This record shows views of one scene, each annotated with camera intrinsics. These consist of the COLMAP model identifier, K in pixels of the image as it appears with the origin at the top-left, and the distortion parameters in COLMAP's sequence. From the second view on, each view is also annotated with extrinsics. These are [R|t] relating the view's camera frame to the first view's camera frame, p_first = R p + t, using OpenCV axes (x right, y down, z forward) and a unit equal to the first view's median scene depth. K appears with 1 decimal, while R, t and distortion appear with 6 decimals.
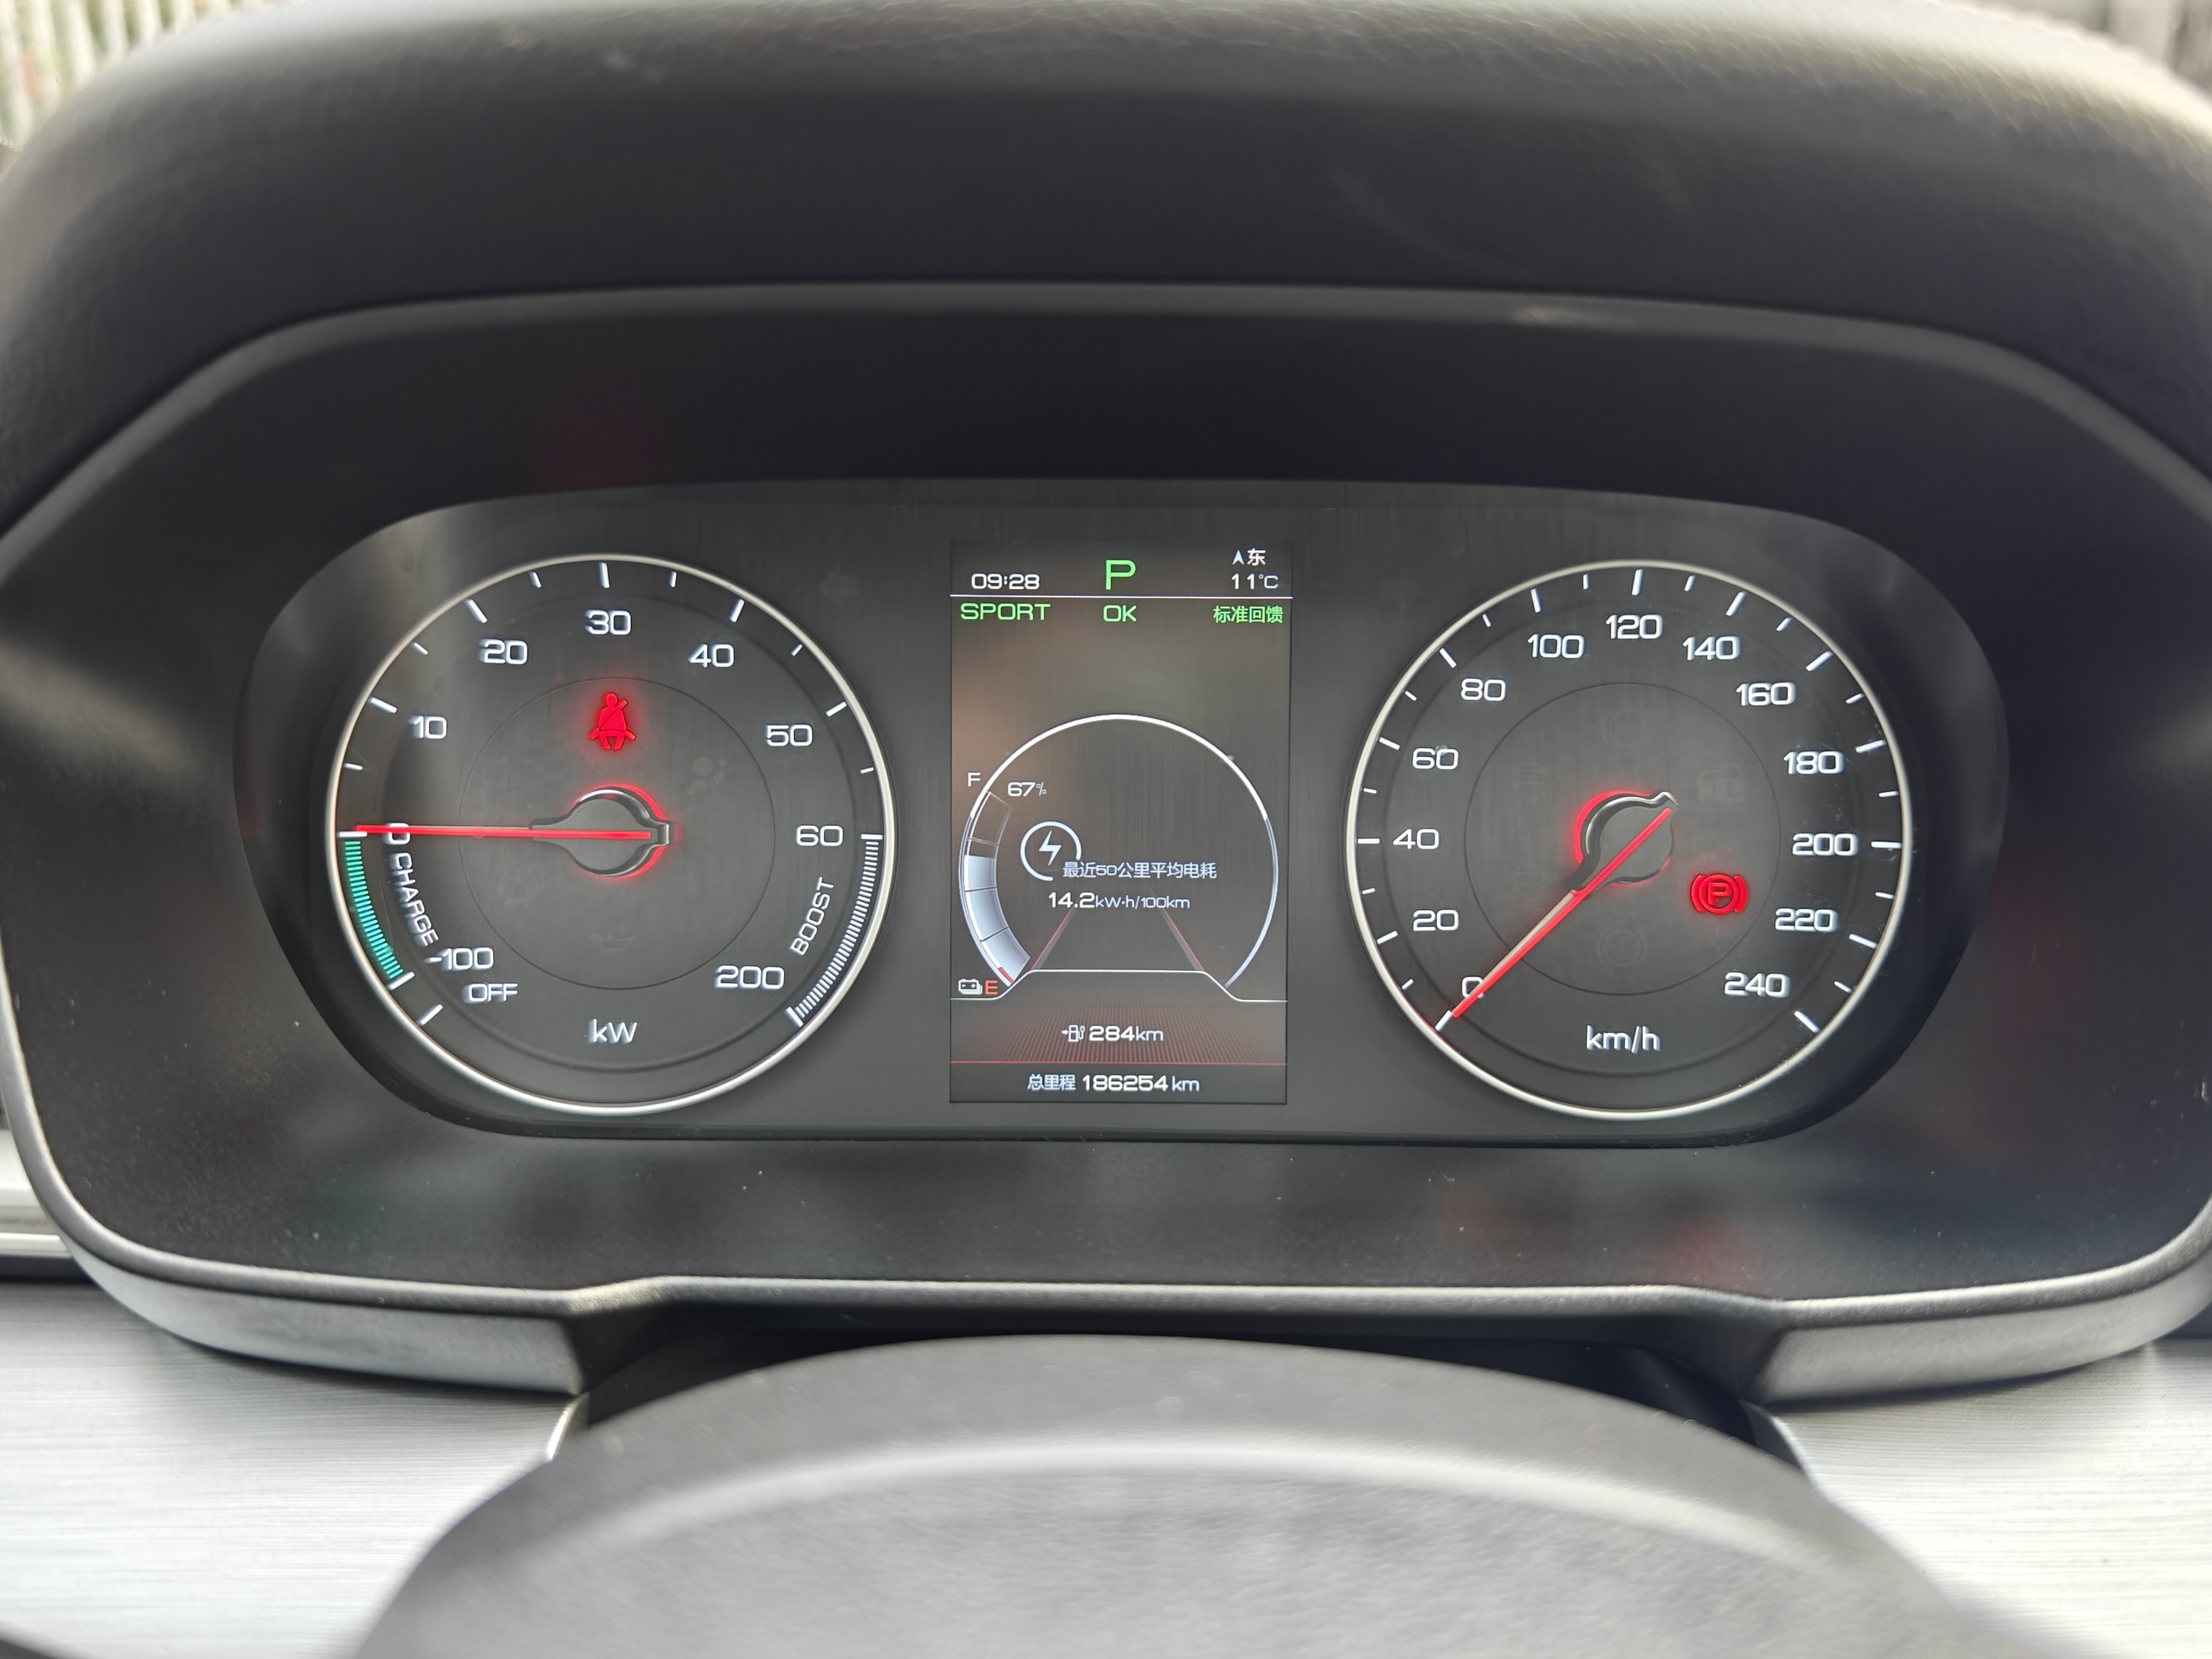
lens RADIAL K [[1863.5, 0, 1049.9], [0, 1863.5, 787.0], [0, 0, 1]] dist [-0.015547, -0.007384]
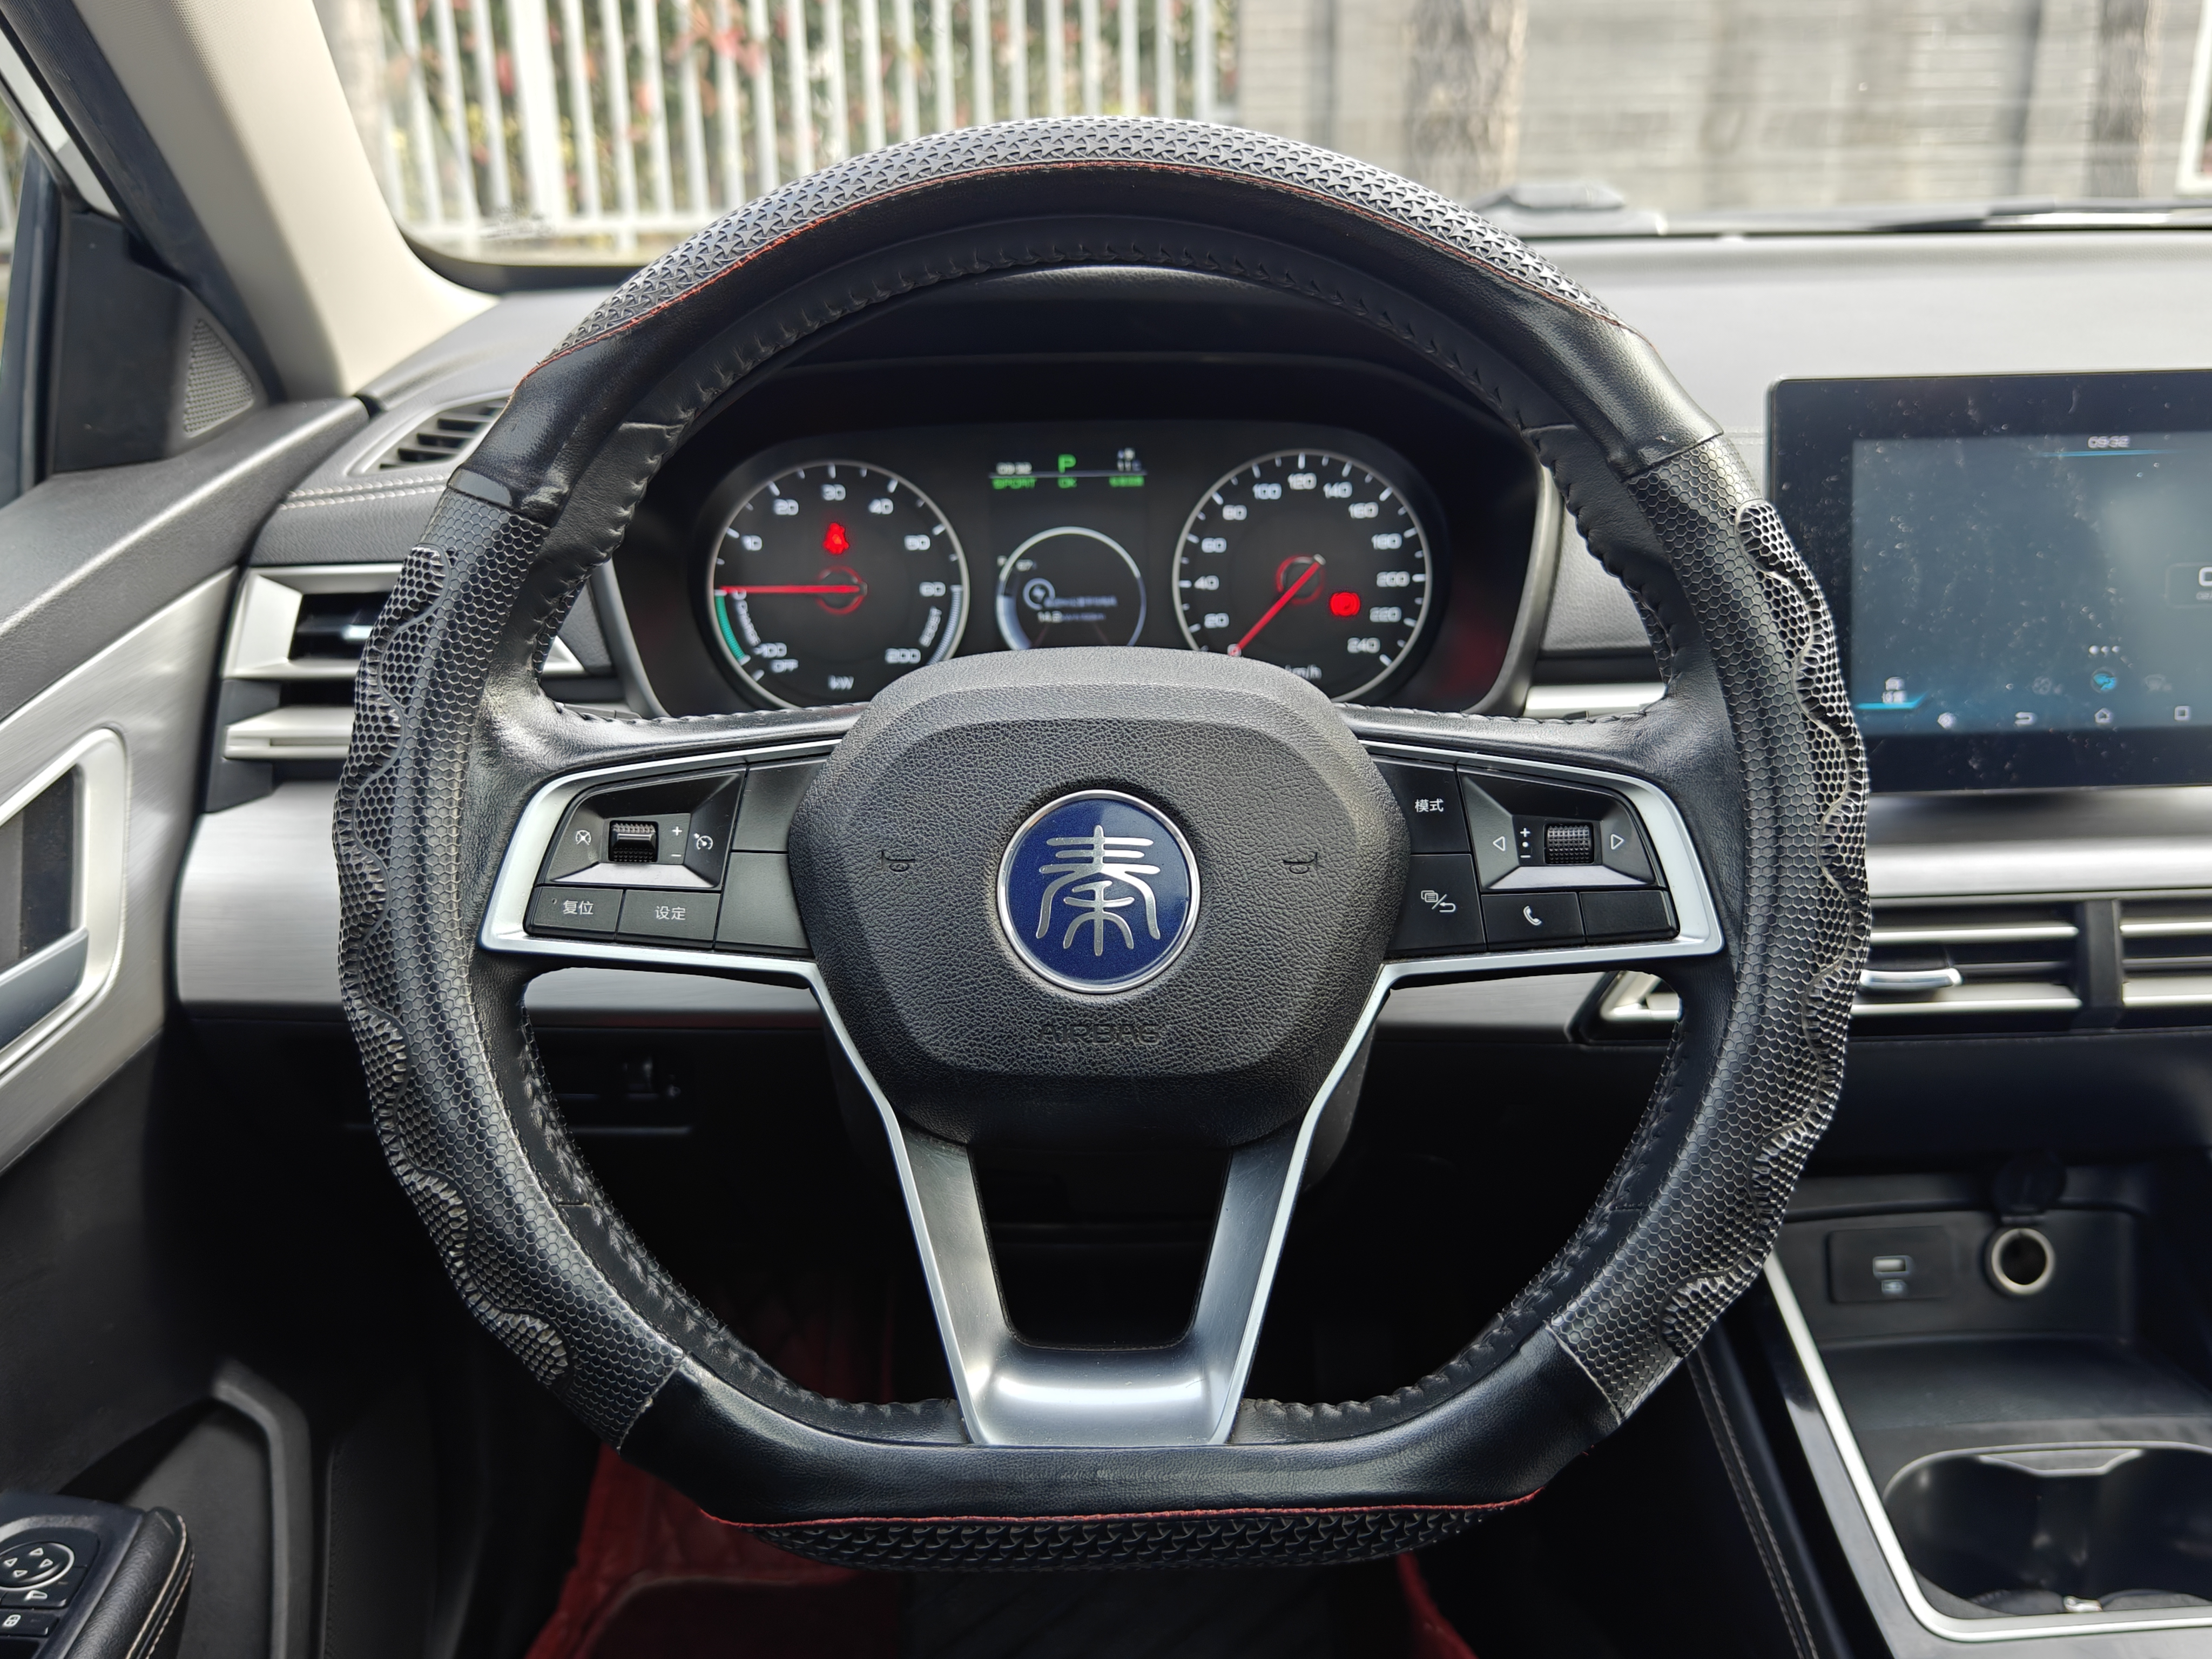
lens RADIAL K [[2028.5, 0, 1060.1], [0, 2028.5, 850.0], [0, 0, 1]] dist [0.015303, 0.000000]
pose [[0.999349, -0.031590, 0.017448, -0.026132], [0.030656, 0.998208, 0.051385, 0.214077], [-0.019040, -0.050816, 0.998527, -1.392873]]
